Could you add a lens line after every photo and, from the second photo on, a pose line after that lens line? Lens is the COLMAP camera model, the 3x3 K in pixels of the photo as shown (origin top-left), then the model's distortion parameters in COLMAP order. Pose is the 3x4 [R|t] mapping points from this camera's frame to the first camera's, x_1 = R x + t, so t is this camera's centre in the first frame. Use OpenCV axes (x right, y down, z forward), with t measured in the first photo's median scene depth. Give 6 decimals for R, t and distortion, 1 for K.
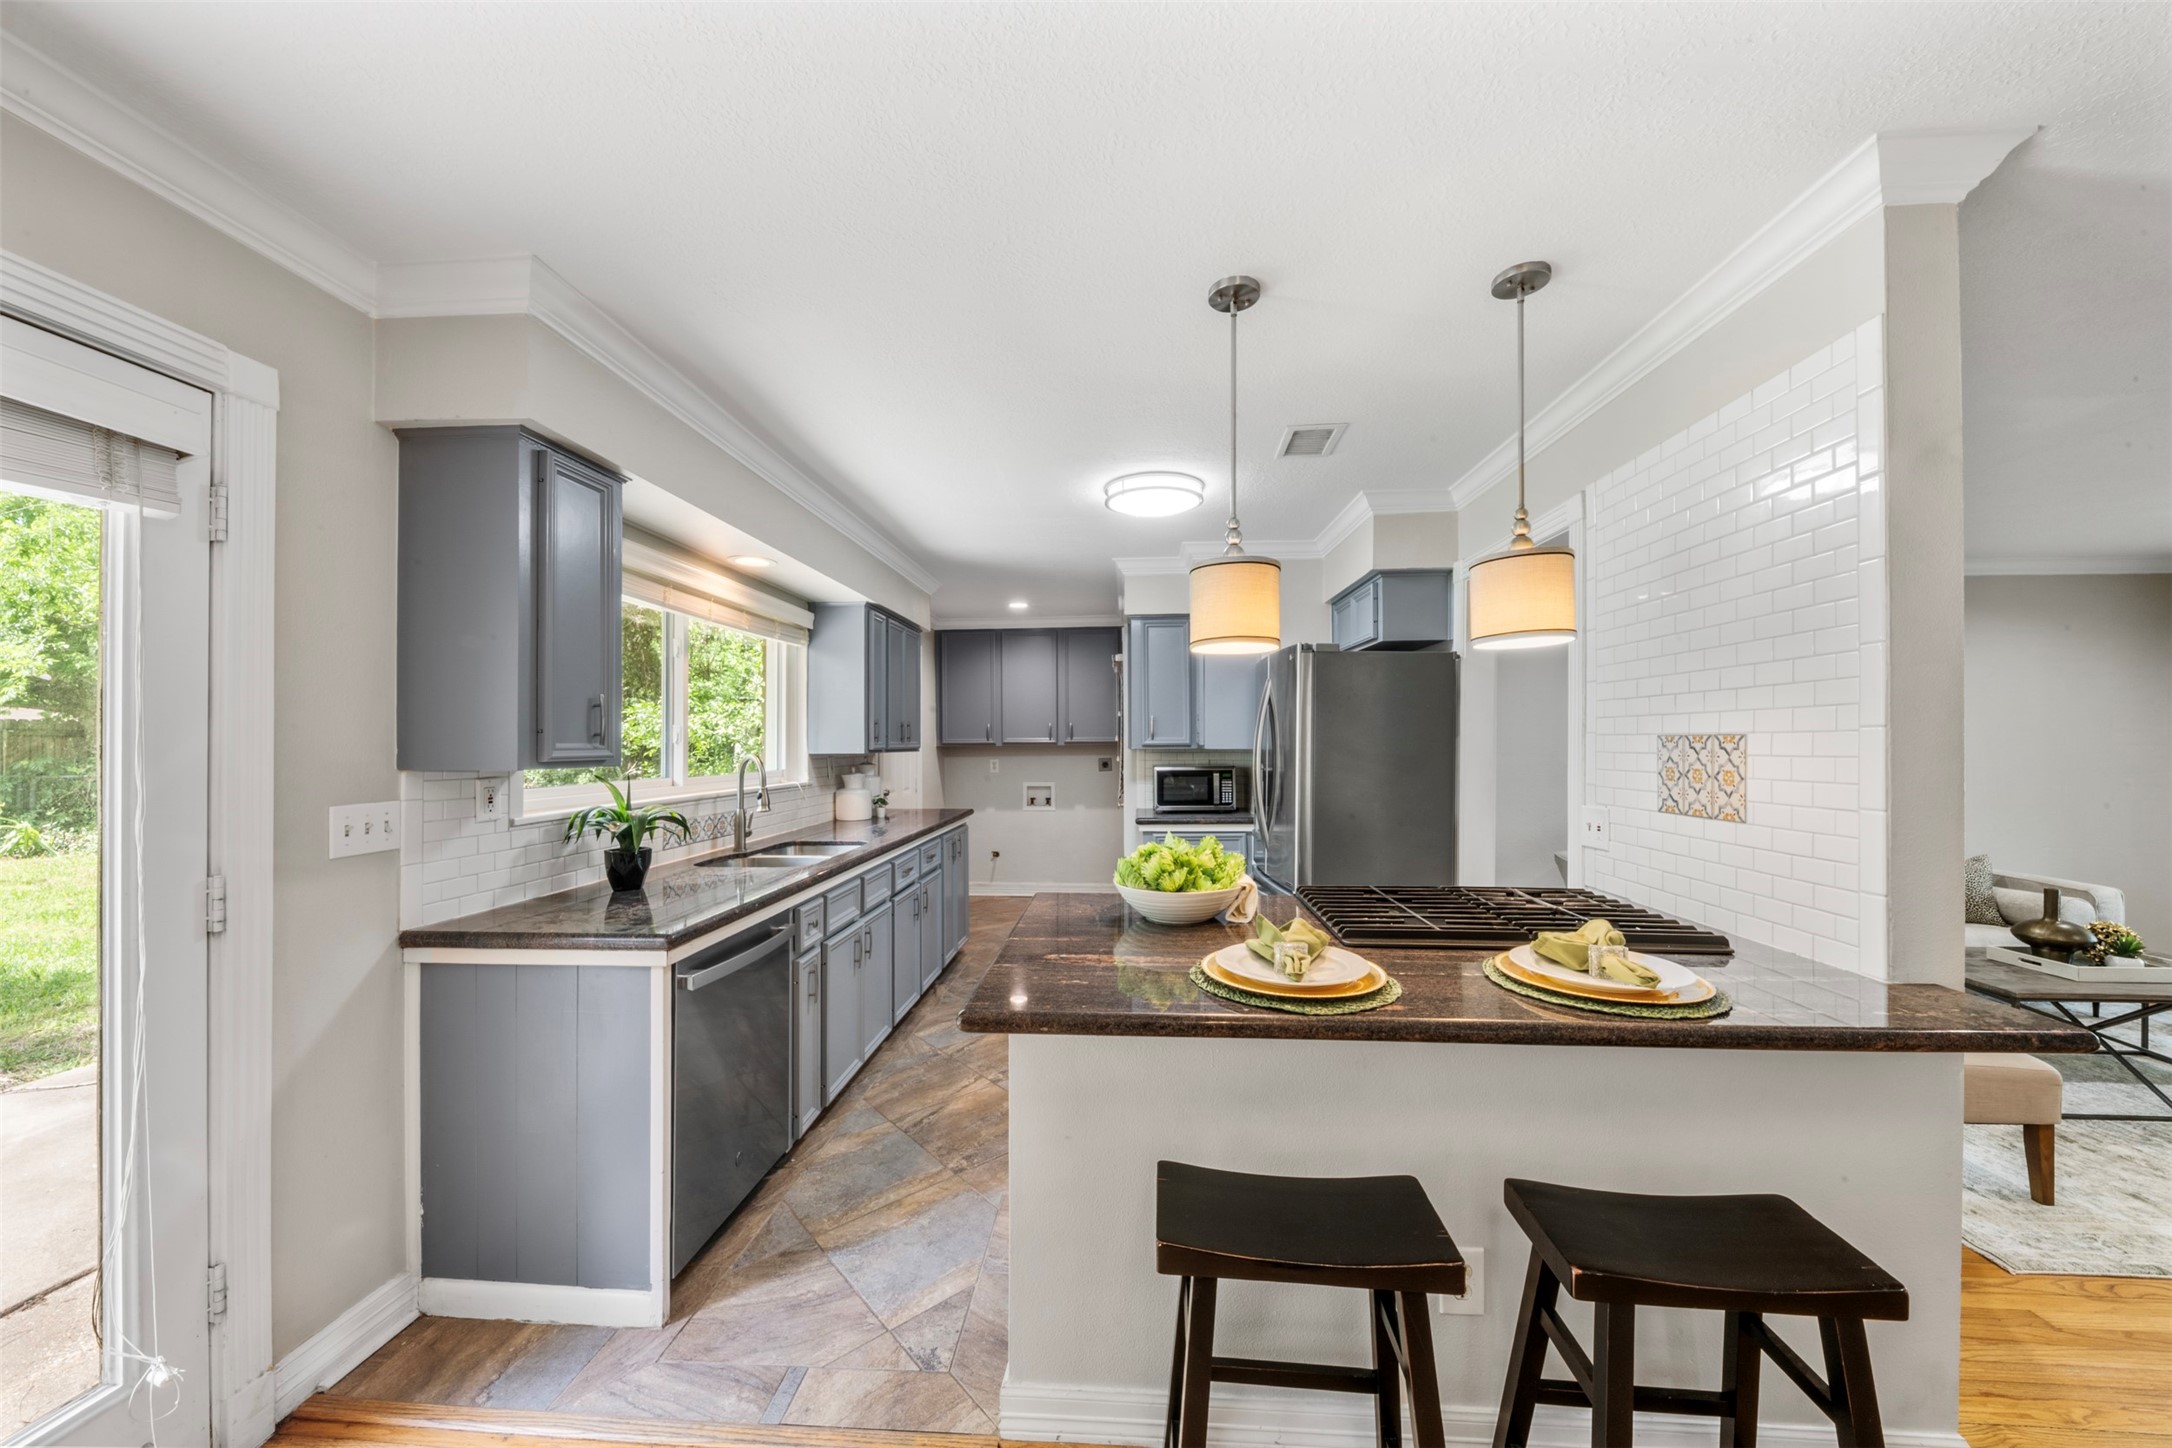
lens RADIAL K [[769.0, 0, 1080.4], [0, 769.0, 740.0], [0, 0, 1]] dist [0.015230, -0.007669]
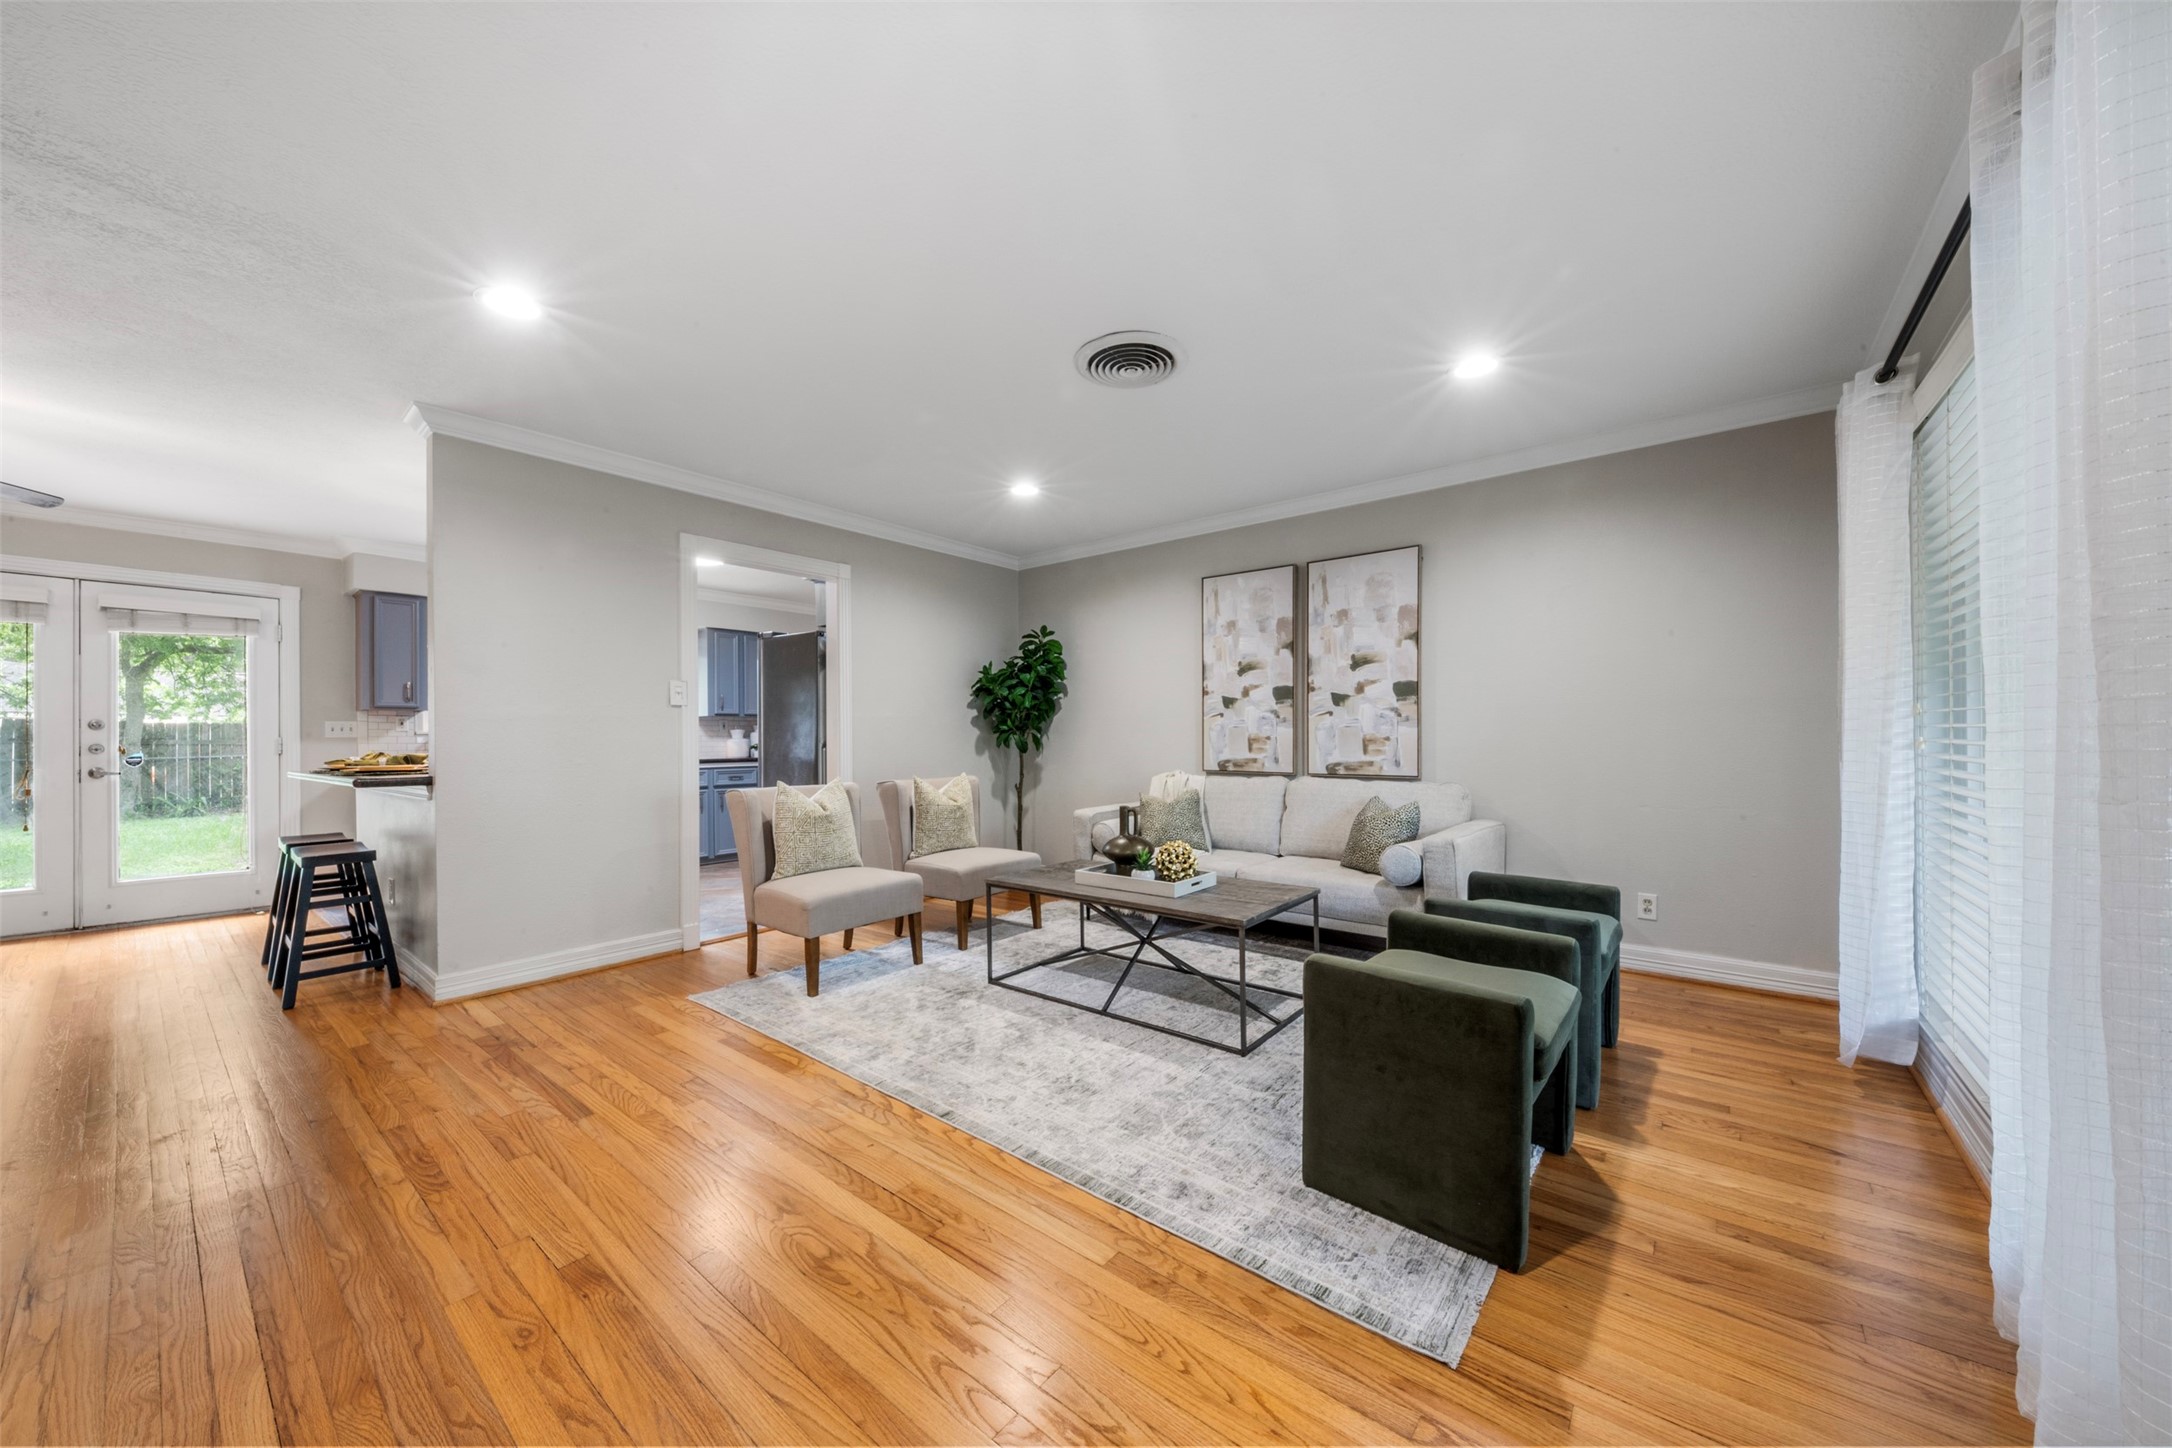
lens RADIAL K [[769.0, 0, 1080.4], [0, 769.0, 740.0], [0, 0, 1]] dist [0.015230, -0.007669]
pose [[0.821654, -0.006067, -0.569954, 2.499902], [0.008435, 0.999963, 0.001515, 0.137412], [0.569924, -0.006052, 0.821675, 0.119373]]
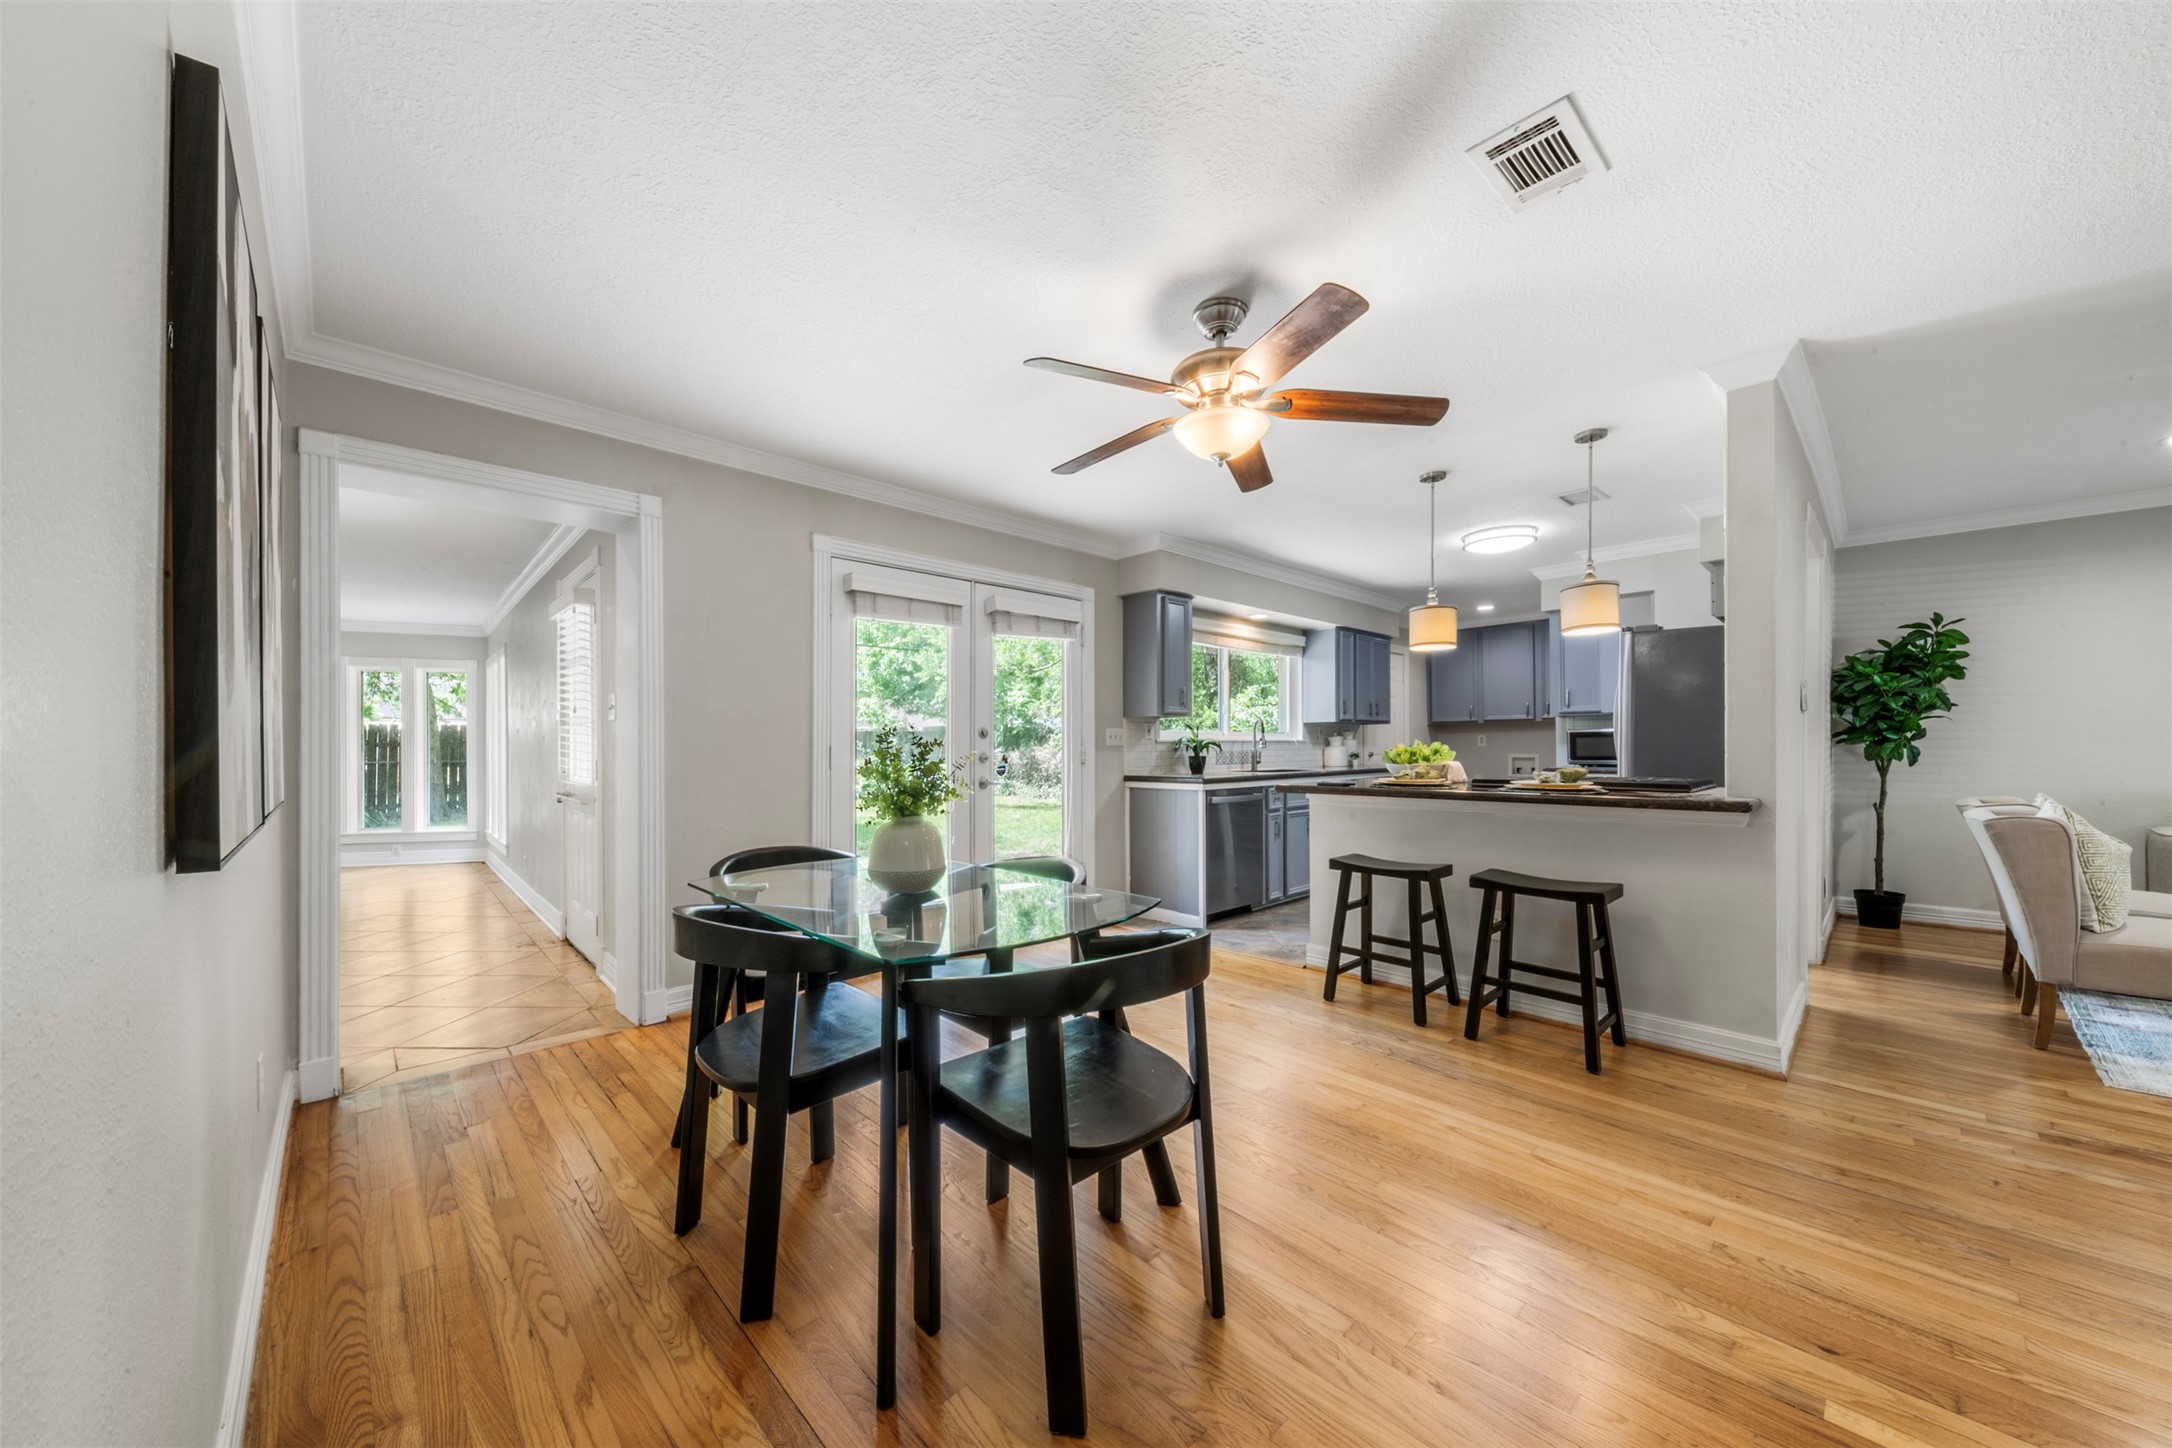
lens RADIAL K [[763.5, 0, 1089.3], [0, 763.5, 753.2], [0, 0, 1]] dist [0.015220, -0.007688]
pose [[0.745712, 0.004159, -0.666255, 0.710158], [0.006213, 0.999894, 0.013197, 0.106058], [0.666239, -0.013980, 0.745607, -0.933237]]
